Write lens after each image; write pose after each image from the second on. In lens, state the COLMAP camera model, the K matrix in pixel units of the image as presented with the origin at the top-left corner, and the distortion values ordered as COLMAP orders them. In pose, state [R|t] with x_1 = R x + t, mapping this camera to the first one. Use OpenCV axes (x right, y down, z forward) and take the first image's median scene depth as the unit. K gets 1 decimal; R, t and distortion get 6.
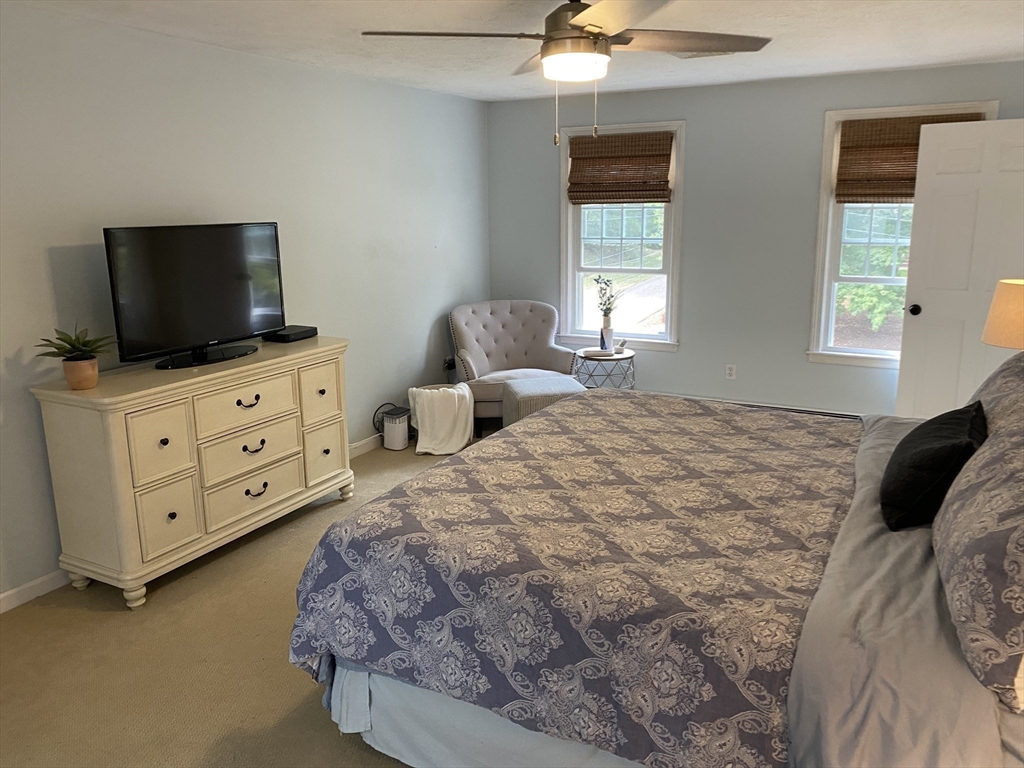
lens RADIAL K [[779.3, 0, 504.1], [0, 779.3, 380.8], [0, 0, 1]] dist [0.063805, -0.062207]
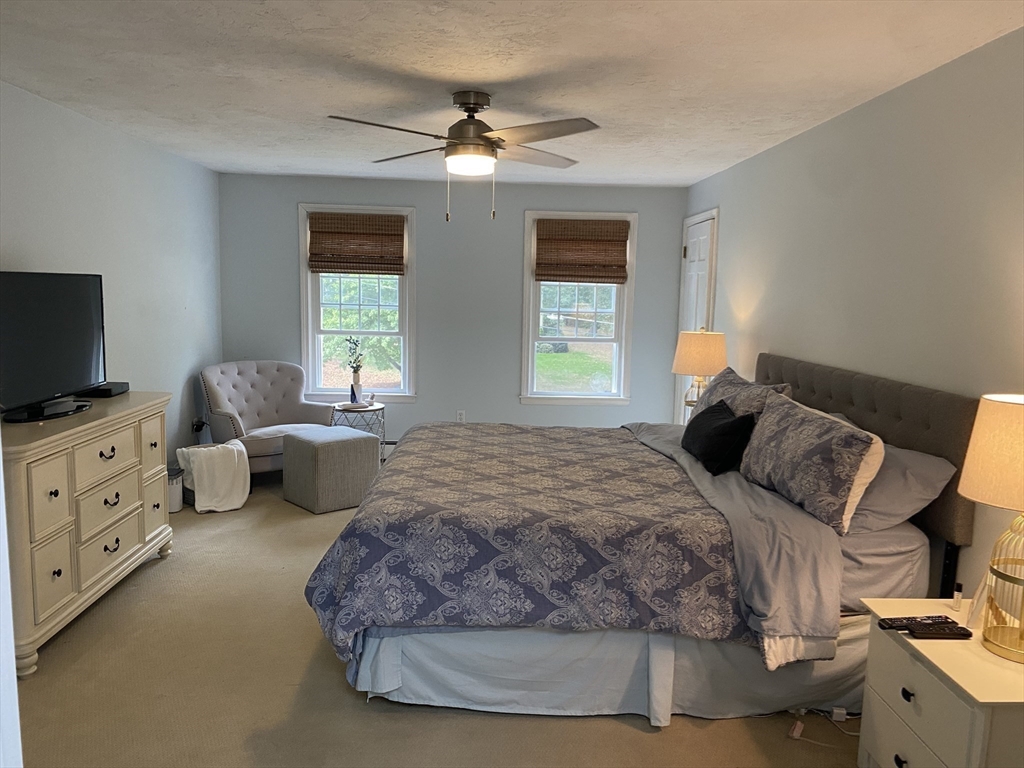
lens RADIAL K [[779.3, 0, 510.5], [0, 779.3, 384.2], [0, 0, 1]] dist [0.063805, -0.062207]
pose [[0.865351, -0.031901, 0.500150, -0.377472], [0.080296, 0.993905, -0.075532, 0.055354], [-0.494692, 0.105522, 0.862639, -0.101137]]
